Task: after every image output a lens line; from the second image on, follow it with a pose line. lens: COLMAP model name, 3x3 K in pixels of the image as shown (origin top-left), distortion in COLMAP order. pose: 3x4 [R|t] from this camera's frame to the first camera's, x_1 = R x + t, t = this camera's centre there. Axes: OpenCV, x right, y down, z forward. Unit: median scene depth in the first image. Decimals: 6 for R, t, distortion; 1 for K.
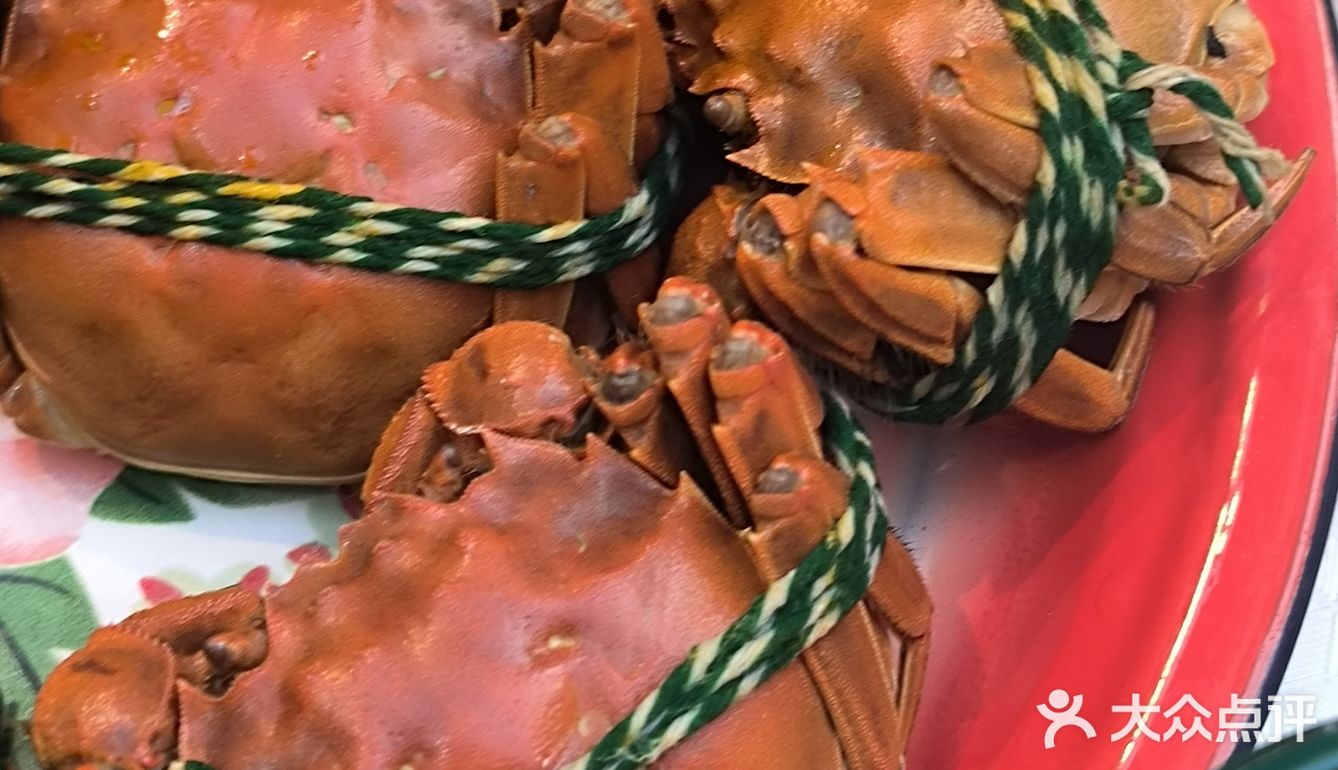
lens RADIAL K [[2836.3, 0, 746.7], [0, 2836.3, 358.0], [0, 0, 1]] dist [0.077727, 0.000000]
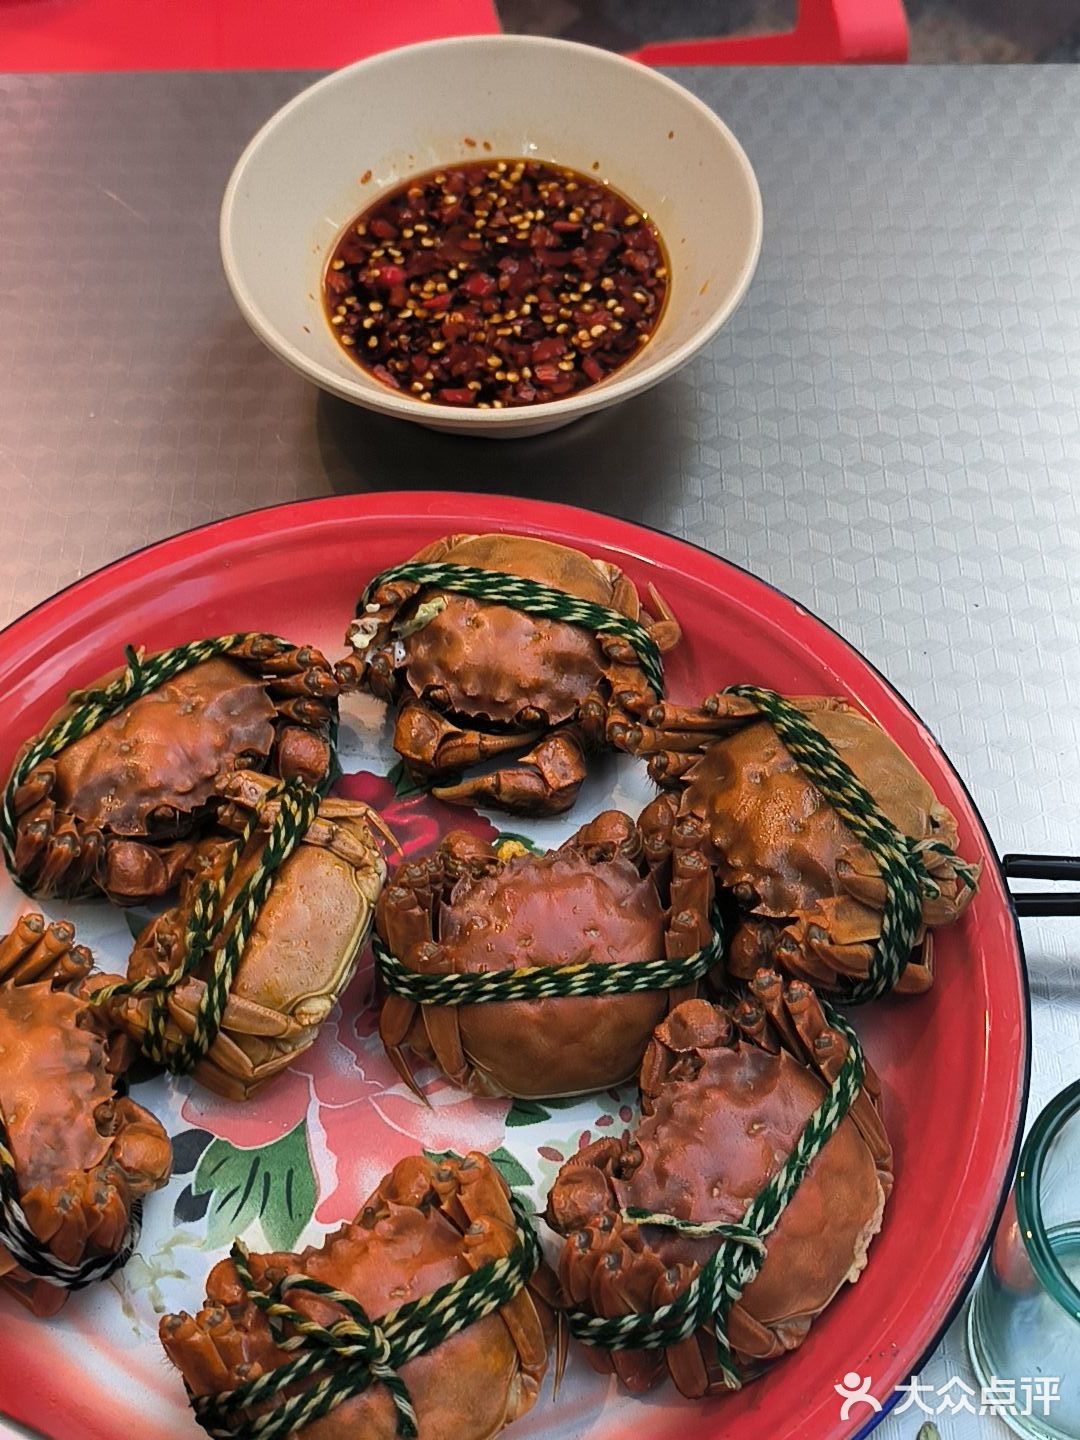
lens RADIAL K [[2310.0, 0, 593.8], [0, 2310.0, 629.9], [0, 0, 1]] dist [0.032892, 0.000000]
pose [[0.969178, -0.199581, 0.144435, -0.374539], [0.216511, 0.969739, -0.112824, -0.112292], [-0.117547, 0.140618, 0.983061, -0.939495]]
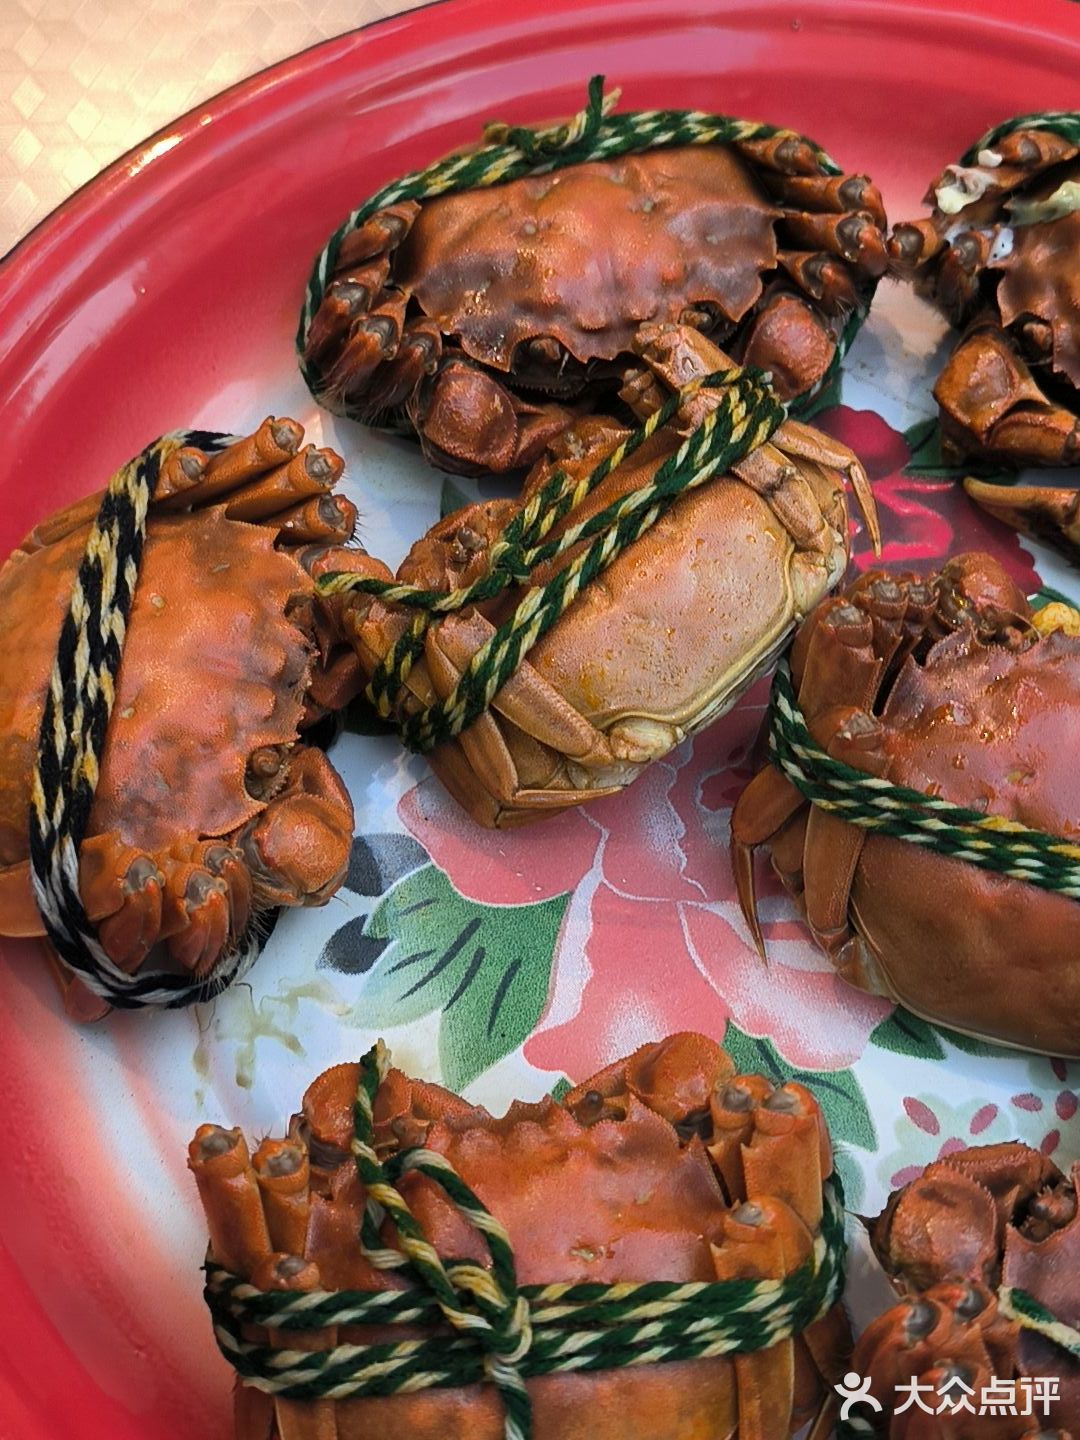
lens RADIAL K [[2310.0, 0, 537.1], [0, 2310.0, 691.9], [0, 0, 1]] dist [0.032892, 0.000000]
pose [[0.979735, 0.176726, -0.094275, -0.332651], [-0.173857, 0.984042, 0.037887, -0.131092], [0.099466, -0.020729, 0.994825, -0.116880]]
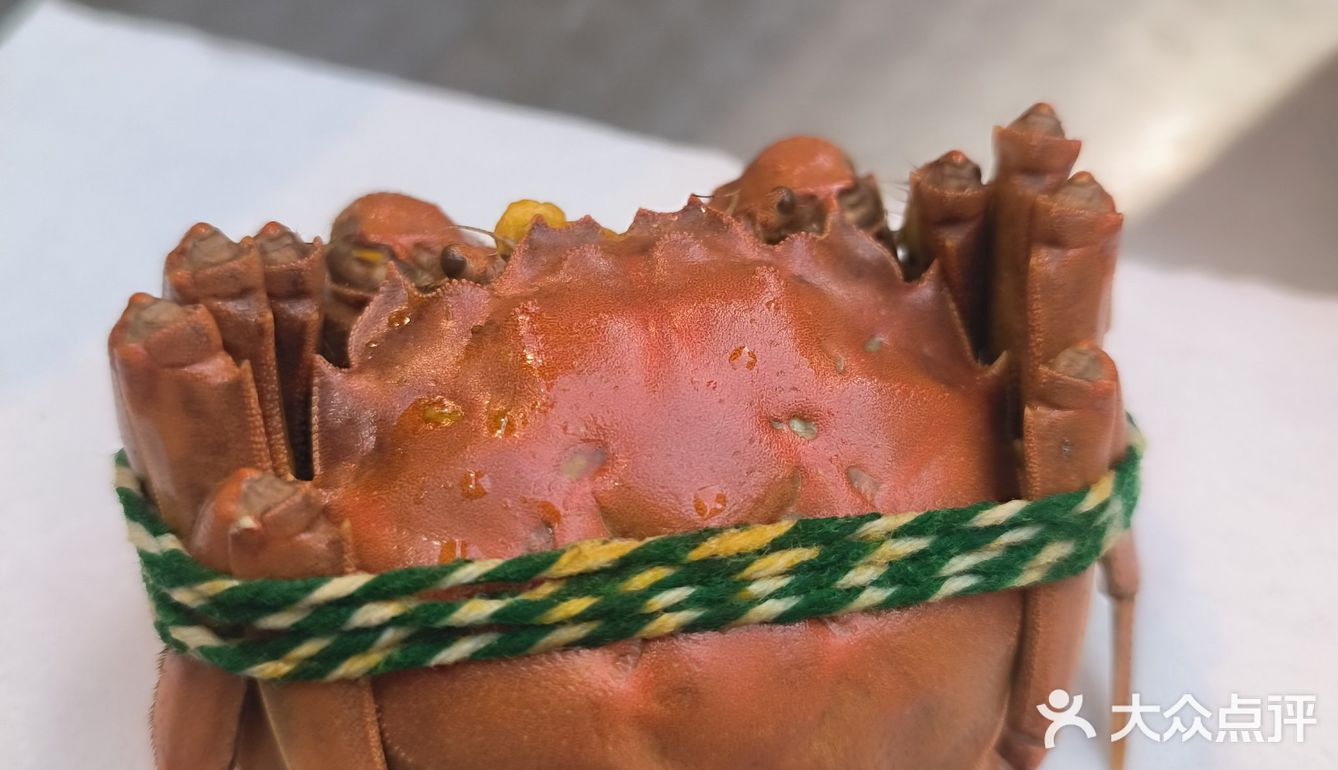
lens RADIAL K [[1436.3, 0, 668.2], [0, 1436.3, 381.1], [0, 0, 1]] dist [-0.039174, 0.000000]
pose [[0.947195, -0.238615, 0.214207, -0.257635], [0.266238, 0.957539, -0.110621, -0.062606], [-0.178715, 0.161810, 0.970504, 0.639895]]
